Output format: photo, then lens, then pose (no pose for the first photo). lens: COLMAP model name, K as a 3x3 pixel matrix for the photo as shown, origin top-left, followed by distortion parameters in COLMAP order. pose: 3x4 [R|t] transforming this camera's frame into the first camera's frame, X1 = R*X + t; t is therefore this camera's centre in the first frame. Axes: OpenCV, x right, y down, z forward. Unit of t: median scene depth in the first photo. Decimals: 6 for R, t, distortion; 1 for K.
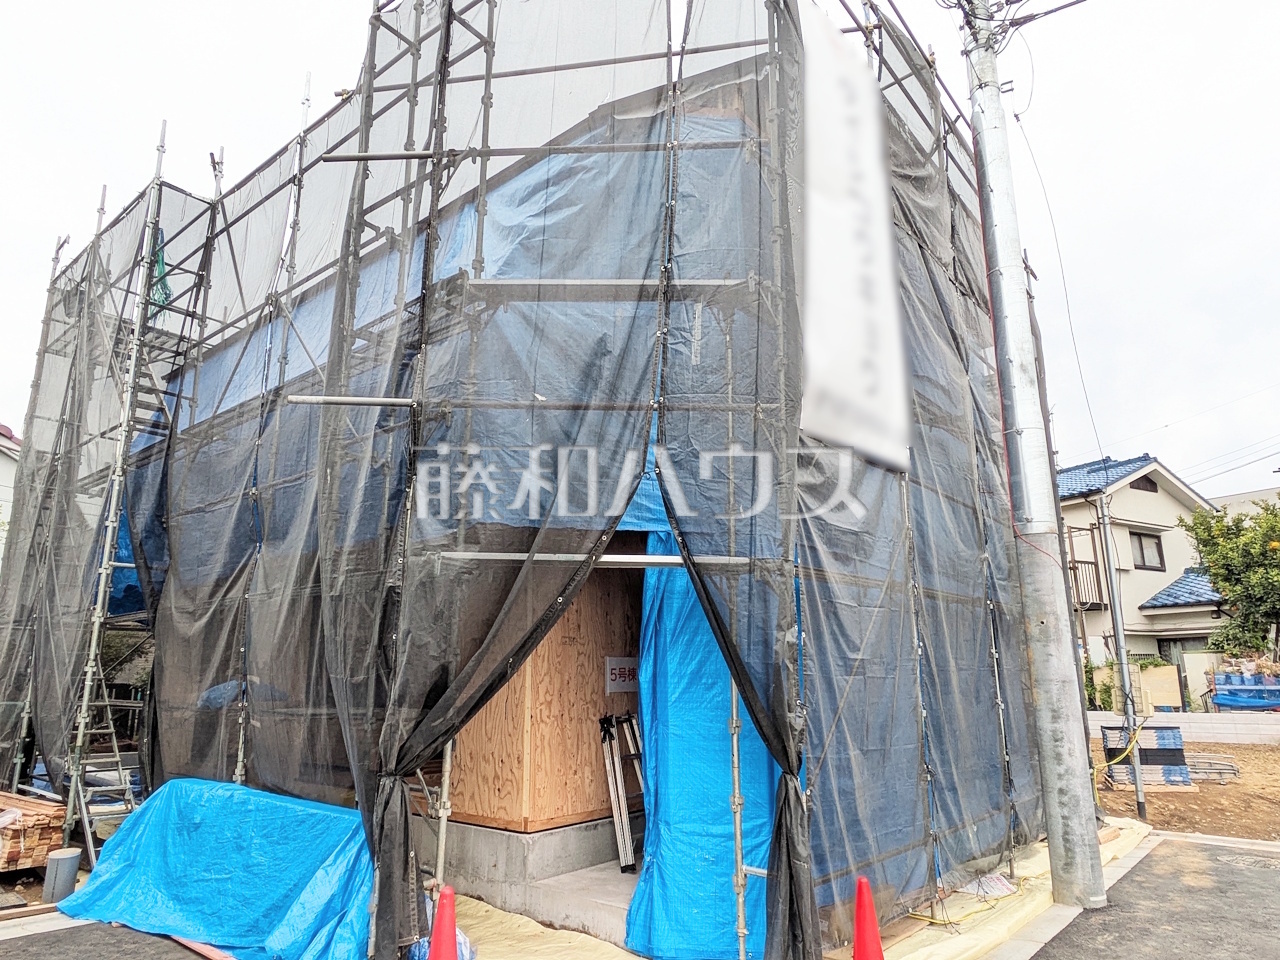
lens RADIAL K [[803.4, 0, 630.1], [0, 803.4, 487.9], [0, 0, 1]] dist [-0.000100, -0.000204]
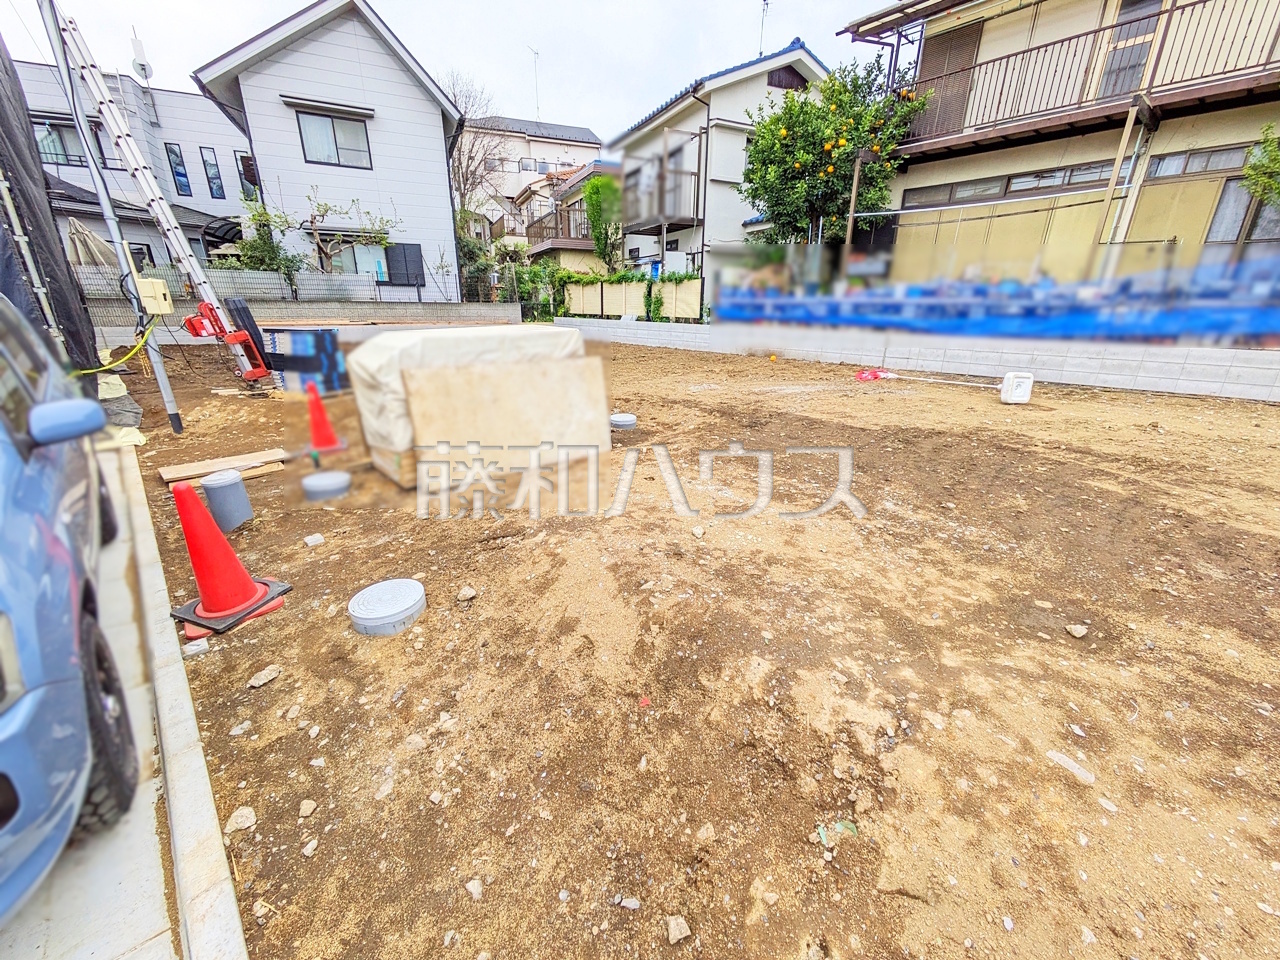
lens RADIAL K [[504.3, 0, 641.1], [0, 504.3, 479.3], [0, 0, 1]] dist [-0.000279, 0.002327]
pose [[0.996919, 0.043196, -0.065472, 1.387738], [-0.000921, 0.841093, 0.540889, 0.180285], [0.078432, -0.539162, 0.838542, 0.635006]]
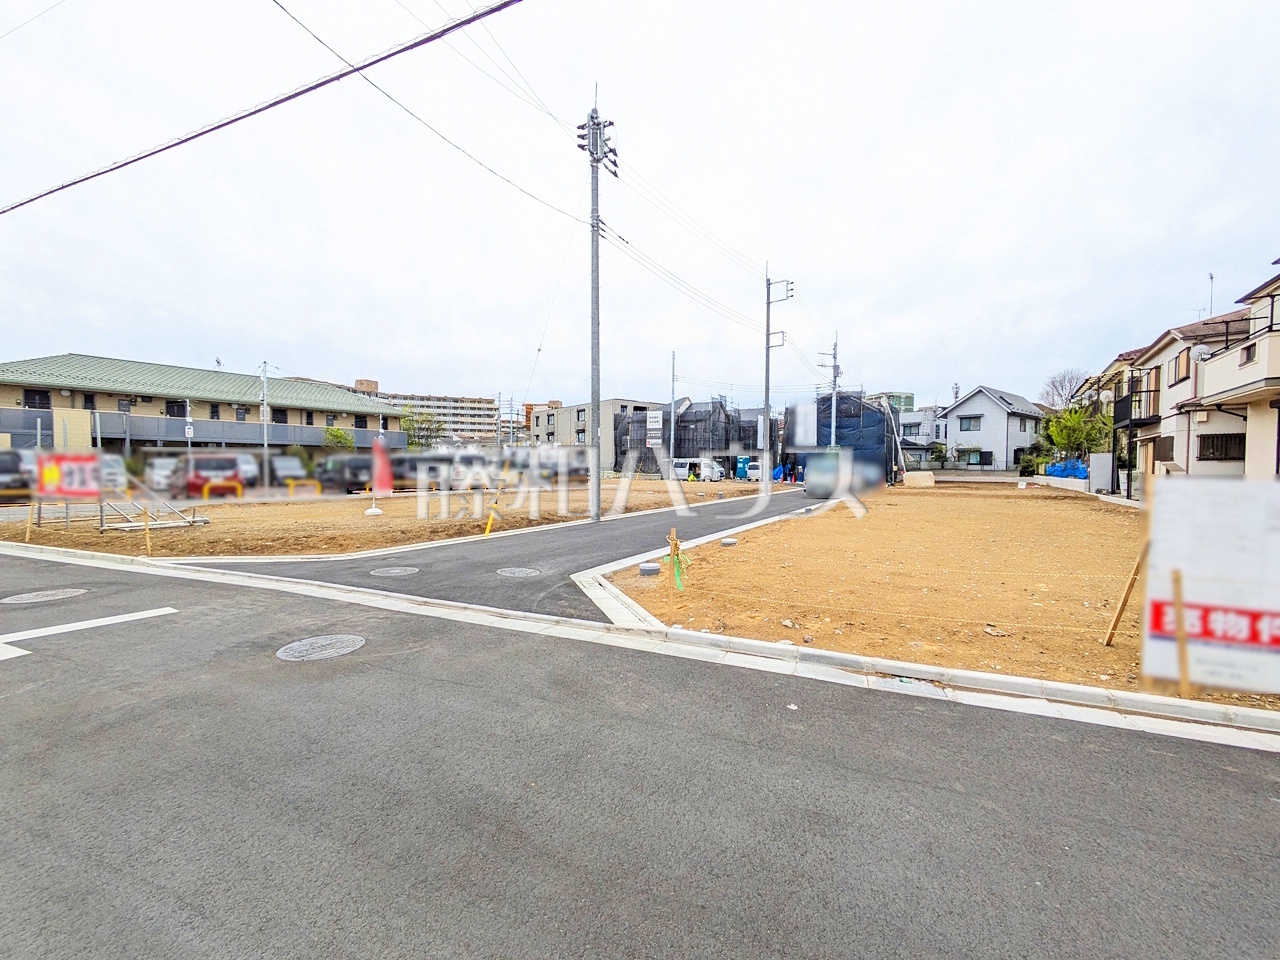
lens RADIAL K [[504.3, 0, 641.7], [0, 504.3, 478.7], [0, 0, 1]] dist [-0.000279, 0.002327]
pose [[0.148549, 0.033872, -0.988325, 5.070525], [0.217755, 0.973762, 0.066102, -0.407441], [0.964633, -0.225032, 0.137276, -1.740190]]
